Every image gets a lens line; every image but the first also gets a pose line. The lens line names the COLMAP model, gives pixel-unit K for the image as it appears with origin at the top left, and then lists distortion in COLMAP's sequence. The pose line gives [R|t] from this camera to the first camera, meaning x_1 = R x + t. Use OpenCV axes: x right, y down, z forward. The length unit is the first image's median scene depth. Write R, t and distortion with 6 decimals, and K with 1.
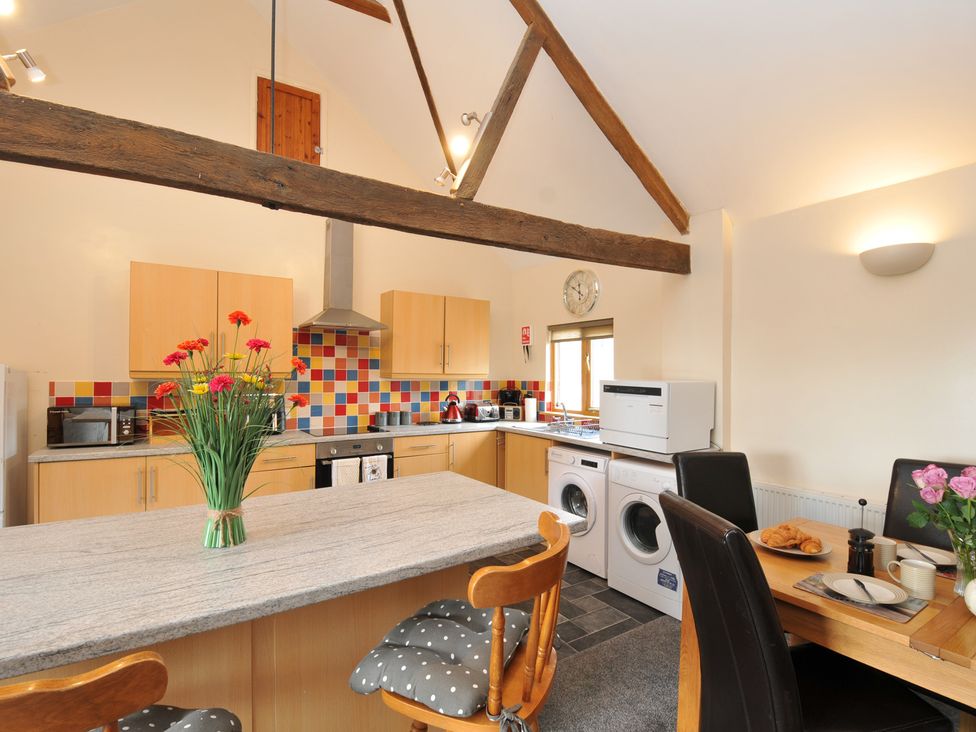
lens RADIAL K [[486.1, 0, 496.2], [0, 486.1, 372.8], [0, 0, 1]] dist [0.017261, -0.025909]
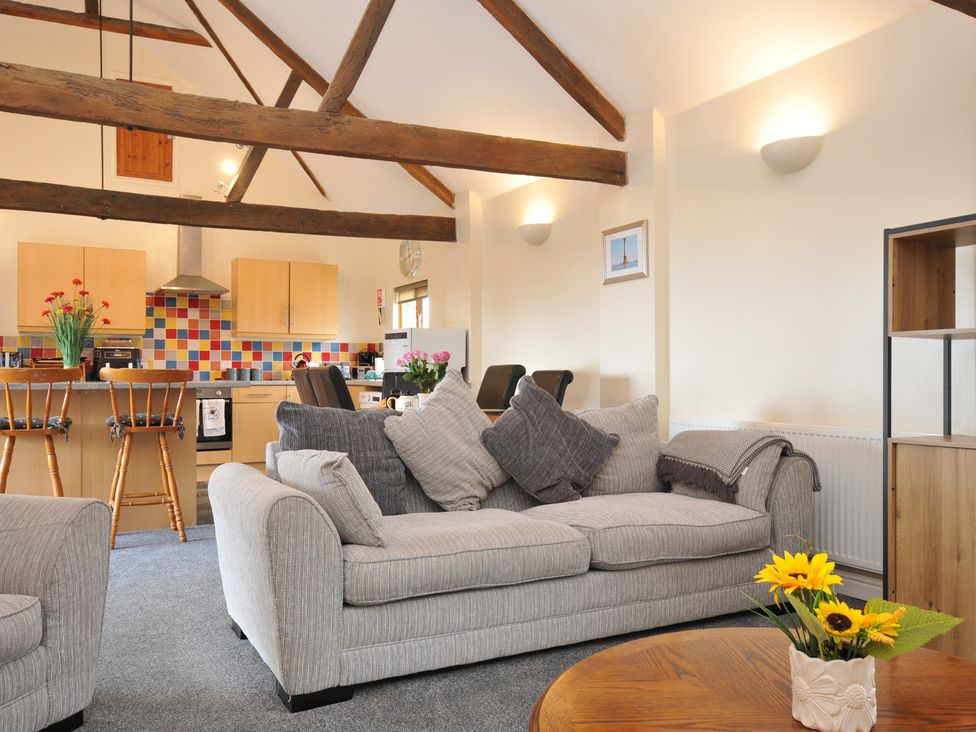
lens RADIAL K [[822.9, 0, 497.6], [0, 822.9, 371.5], [0, 0, 1]] dist [0.026898, -0.003628]
pose [[0.995669, -0.008321, -0.092599, 0.604580], [0.007841, 0.999954, -0.005553, 0.116378], [0.092641, 0.004803, 0.995688, -0.903387]]
